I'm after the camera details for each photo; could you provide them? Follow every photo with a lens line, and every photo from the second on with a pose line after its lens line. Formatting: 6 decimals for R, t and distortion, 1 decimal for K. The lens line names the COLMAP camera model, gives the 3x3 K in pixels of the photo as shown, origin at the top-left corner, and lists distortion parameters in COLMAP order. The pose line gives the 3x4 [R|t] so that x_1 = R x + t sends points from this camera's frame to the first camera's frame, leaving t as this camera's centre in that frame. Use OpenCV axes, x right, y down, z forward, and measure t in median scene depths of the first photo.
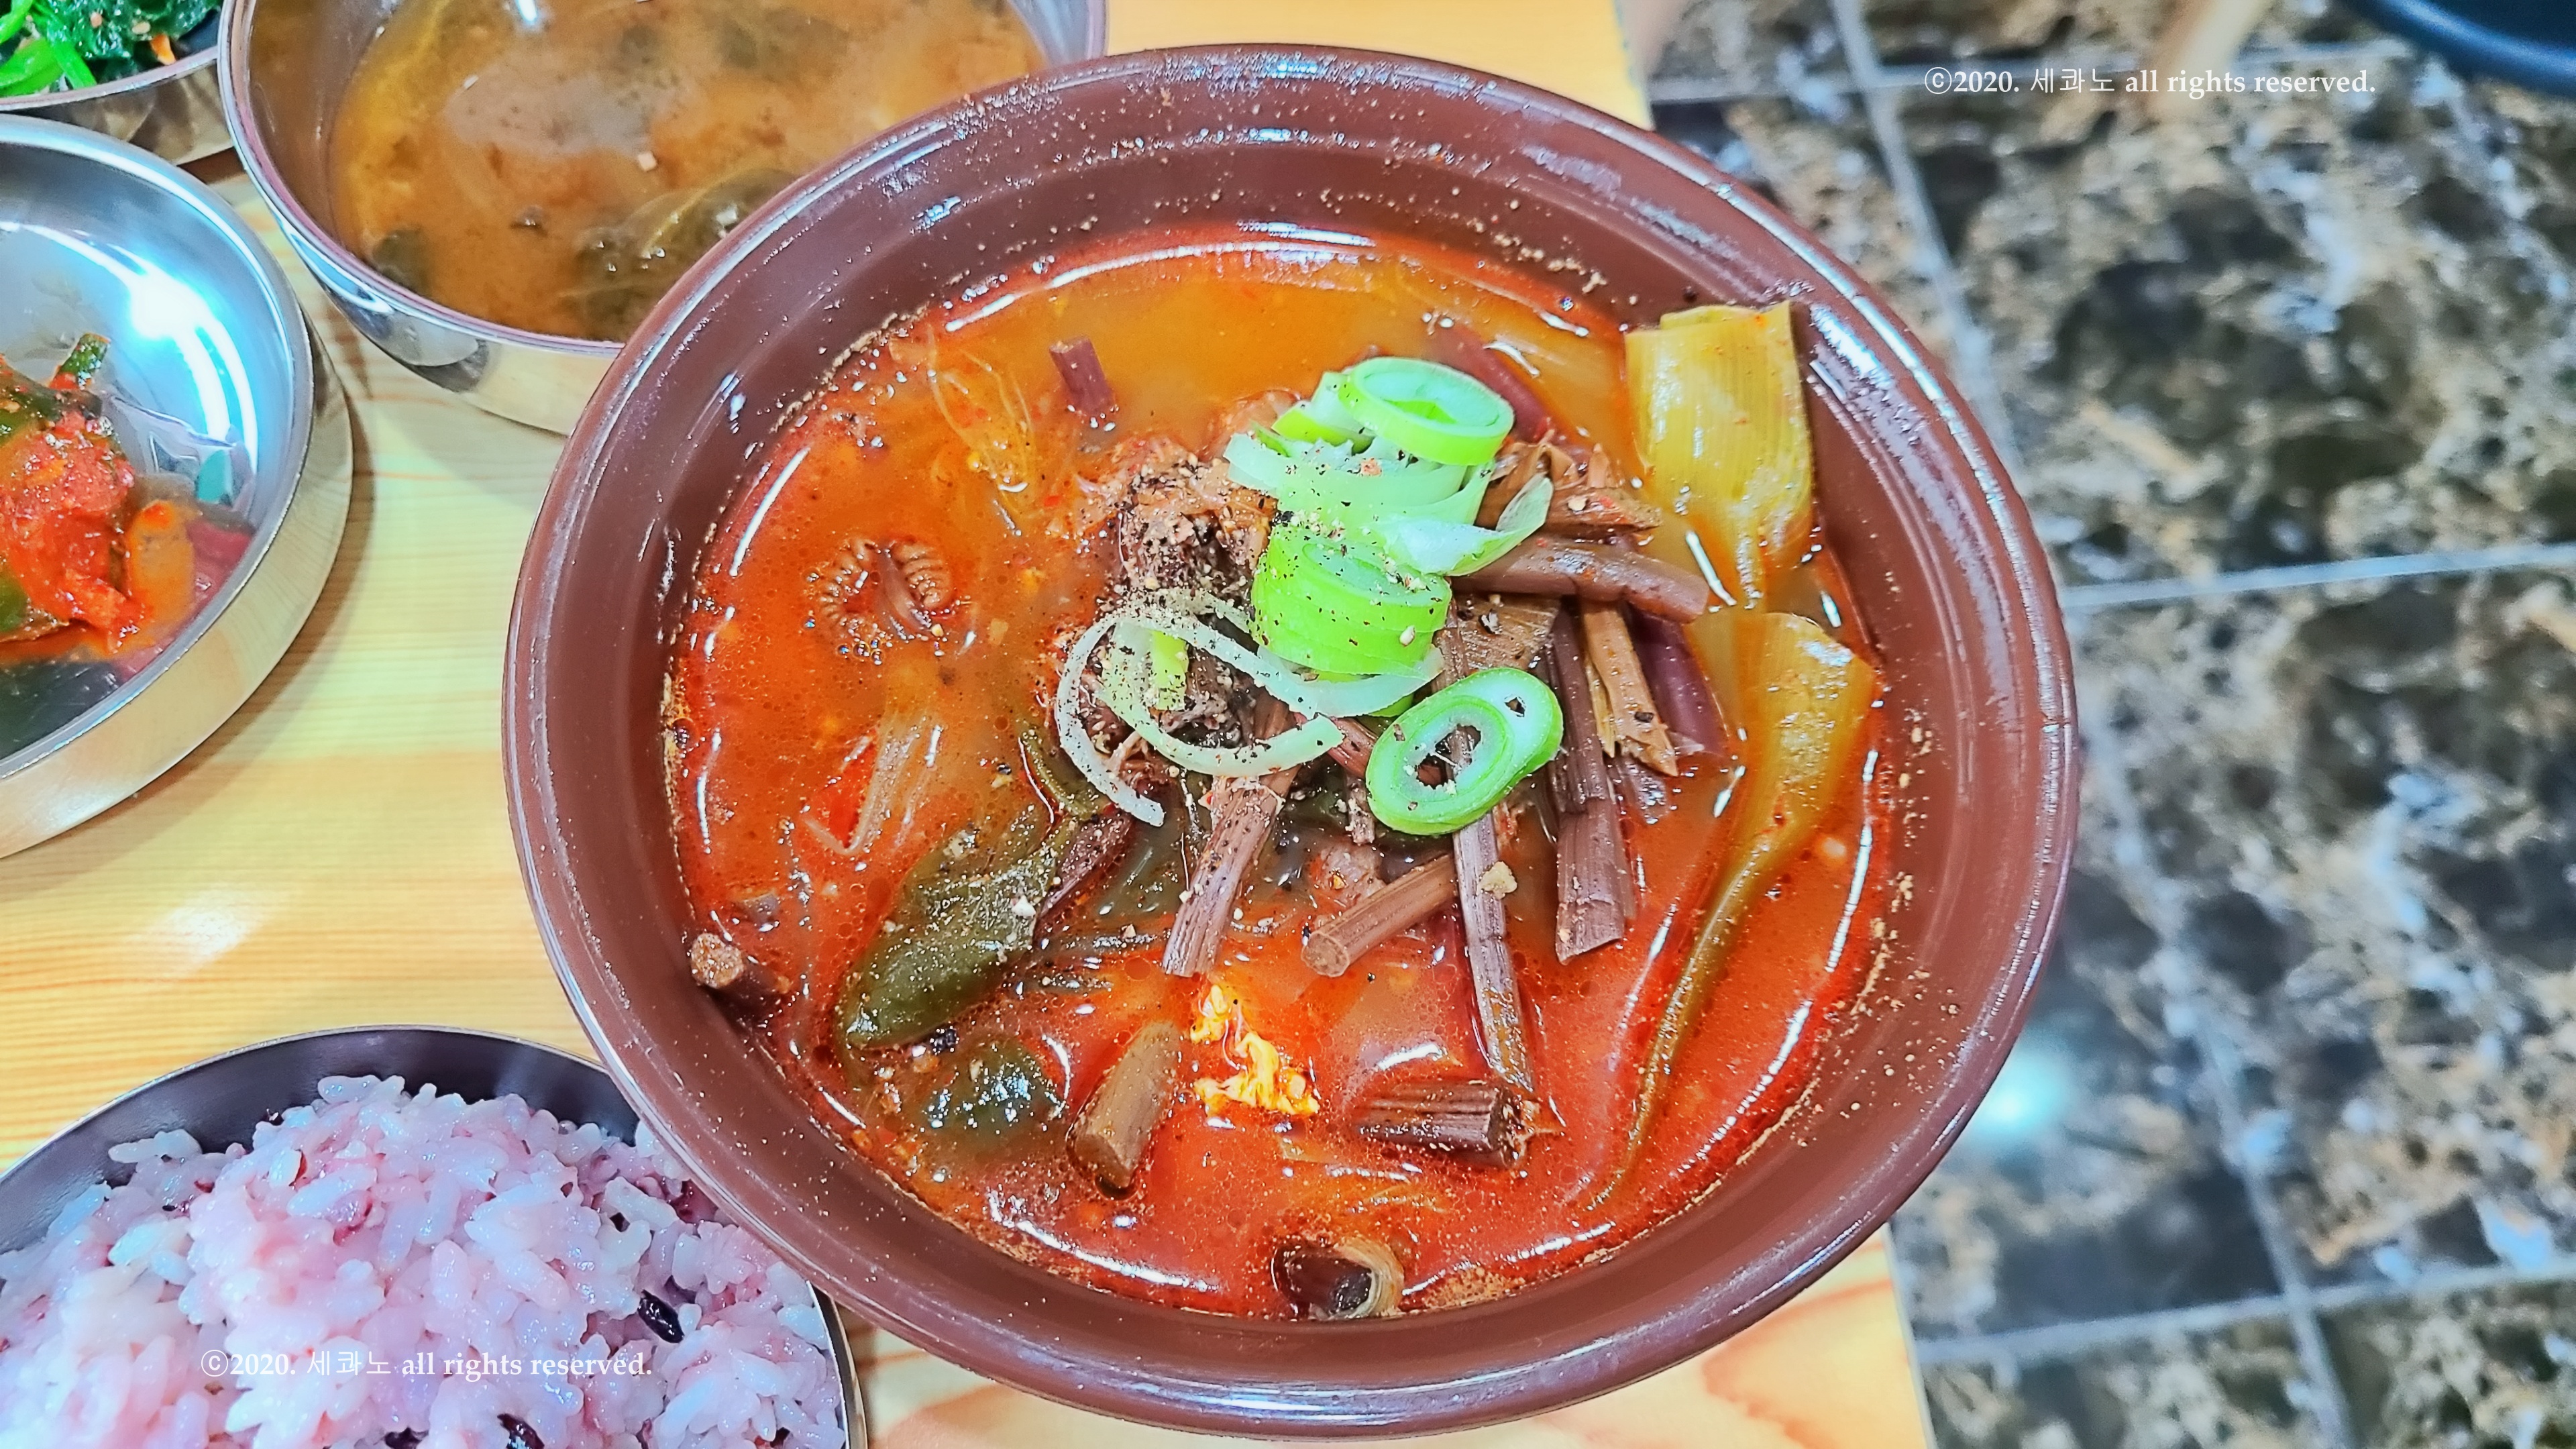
lens RADIAL K [[1930.6, 0, 1301.7], [0, 1930.6, 727.6], [0, 0, 1]] dist [-0.012013, 0.027269]
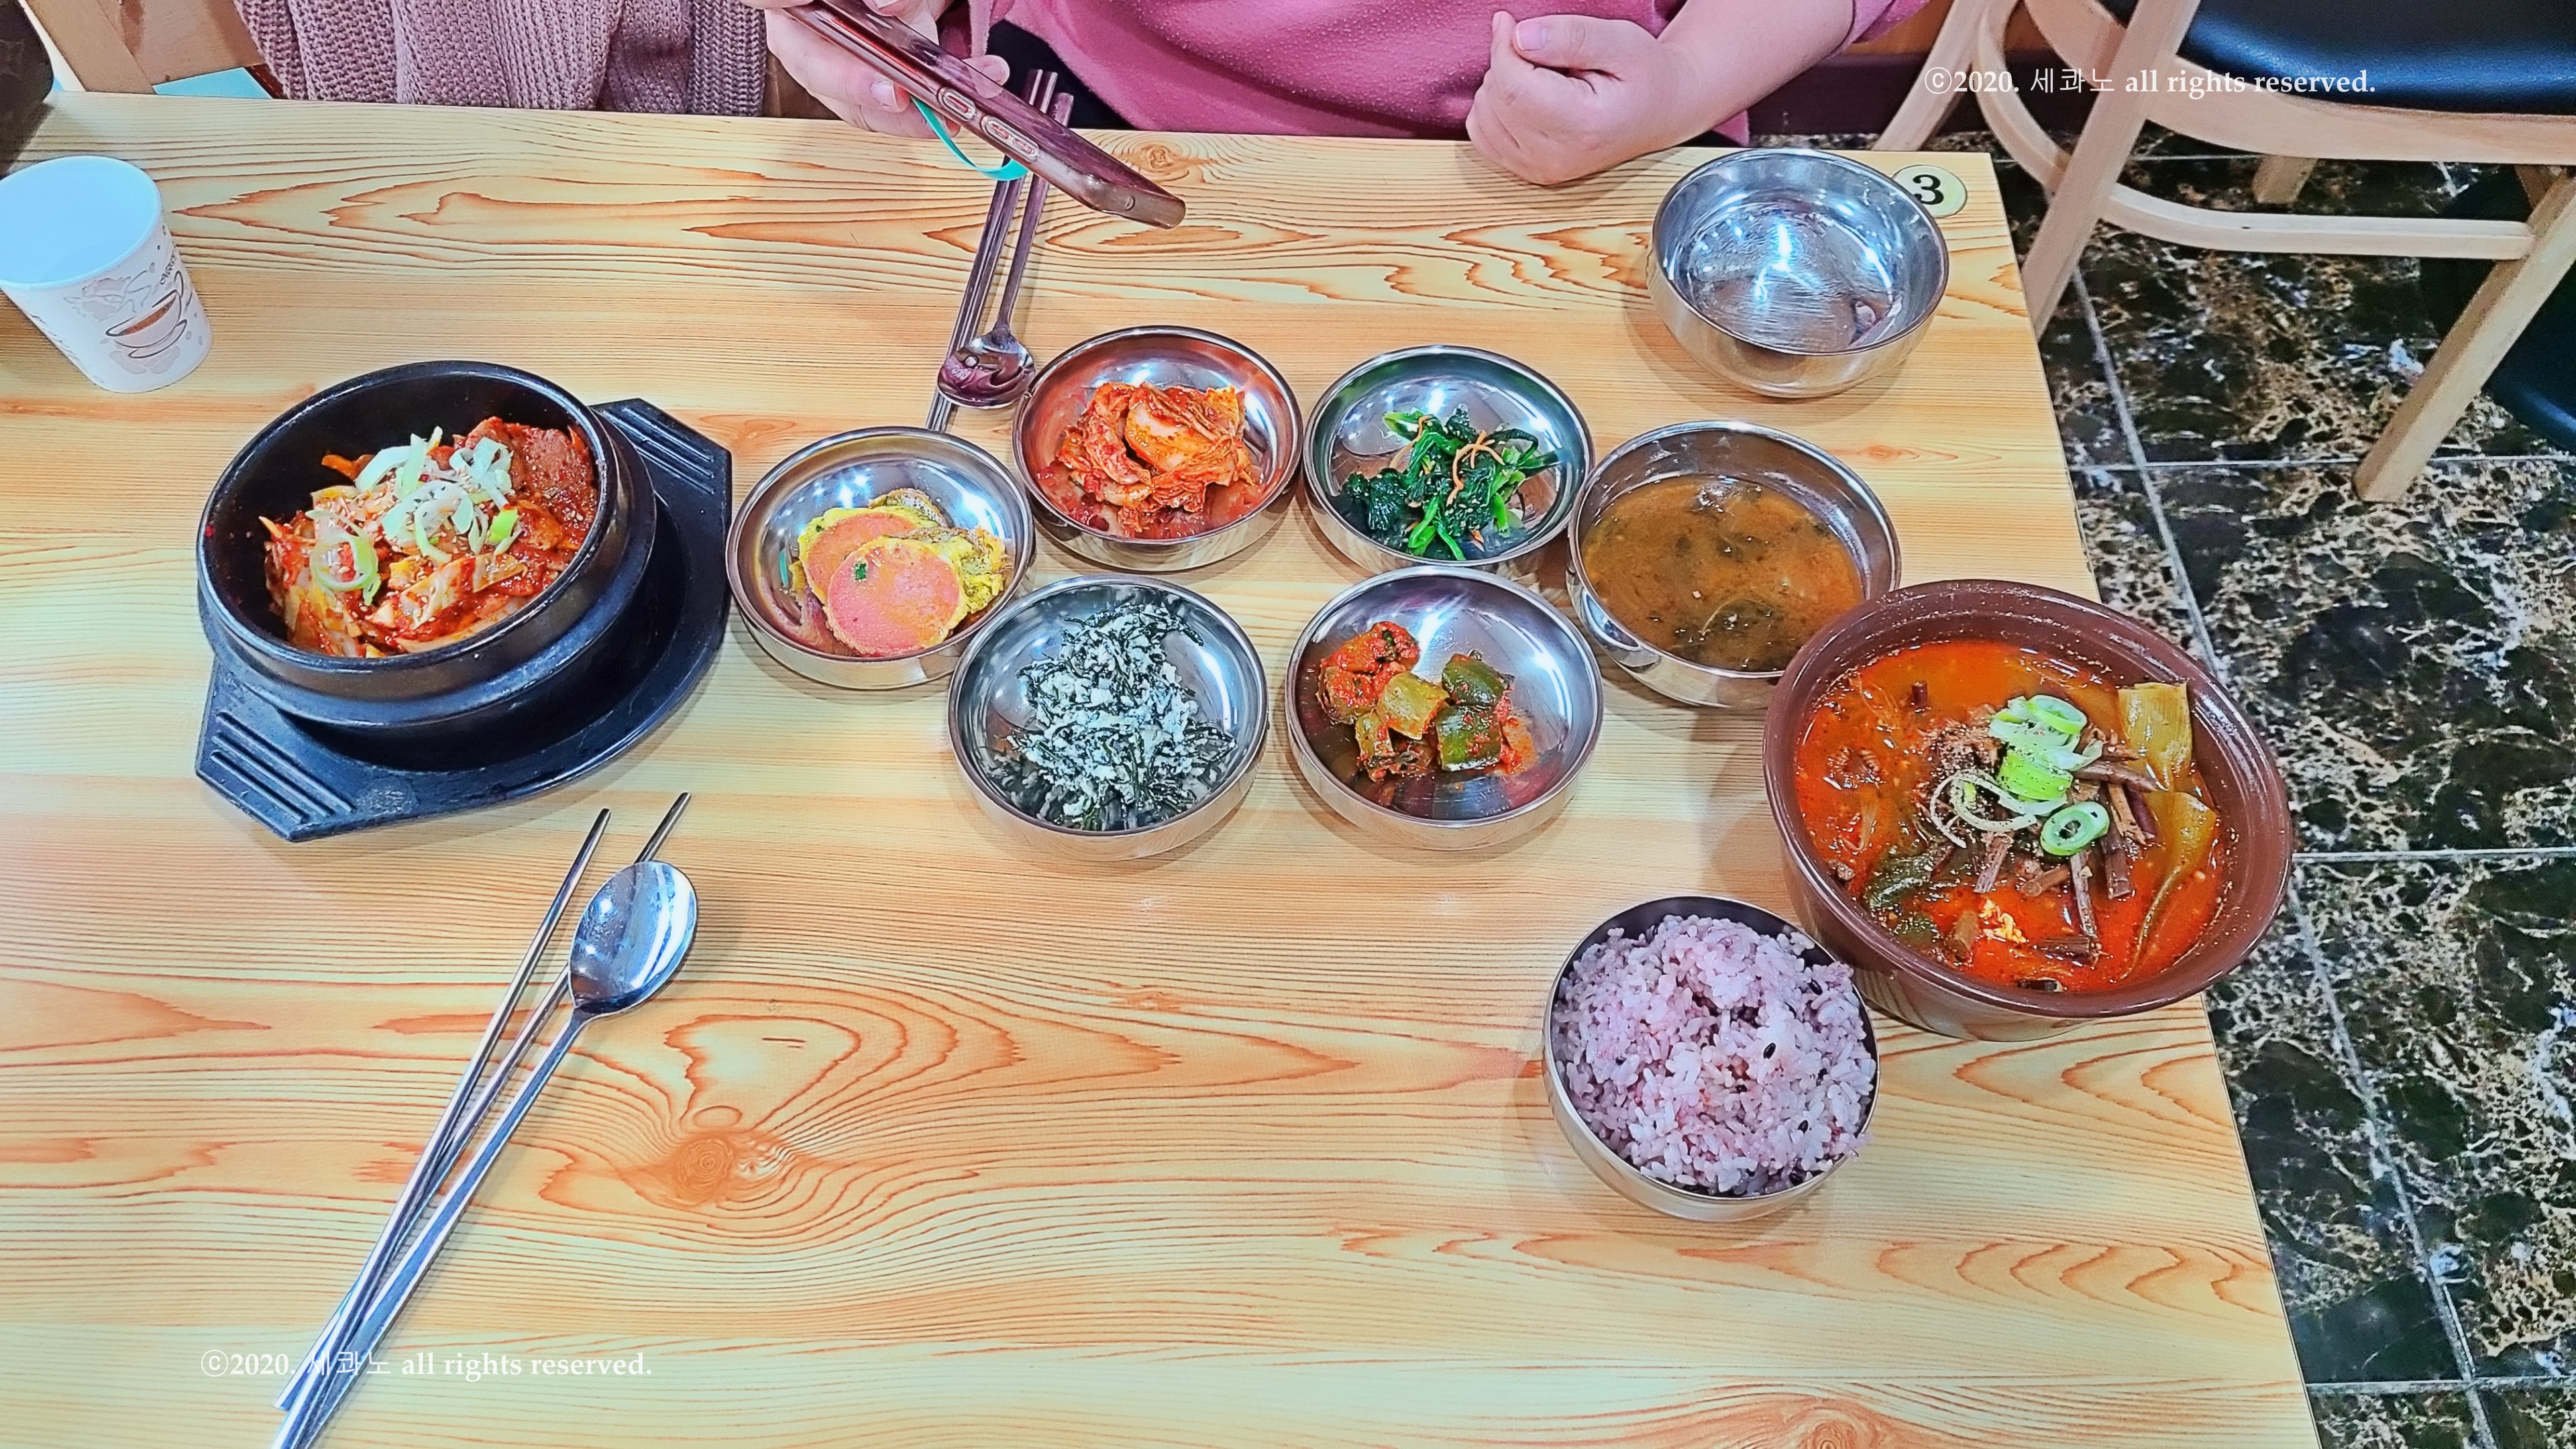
lens RADIAL K [[1930.6, 0, 1269.6], [0, 1930.6, 723.0], [0, 0, 1]] dist [-0.012013, 0.027269]
pose [[0.991506, 0.060271, -0.115249, -0.189608], [-0.074728, 0.989270, -0.125539, 0.073787], [0.106446, 0.133085, 0.985372, -0.485854]]
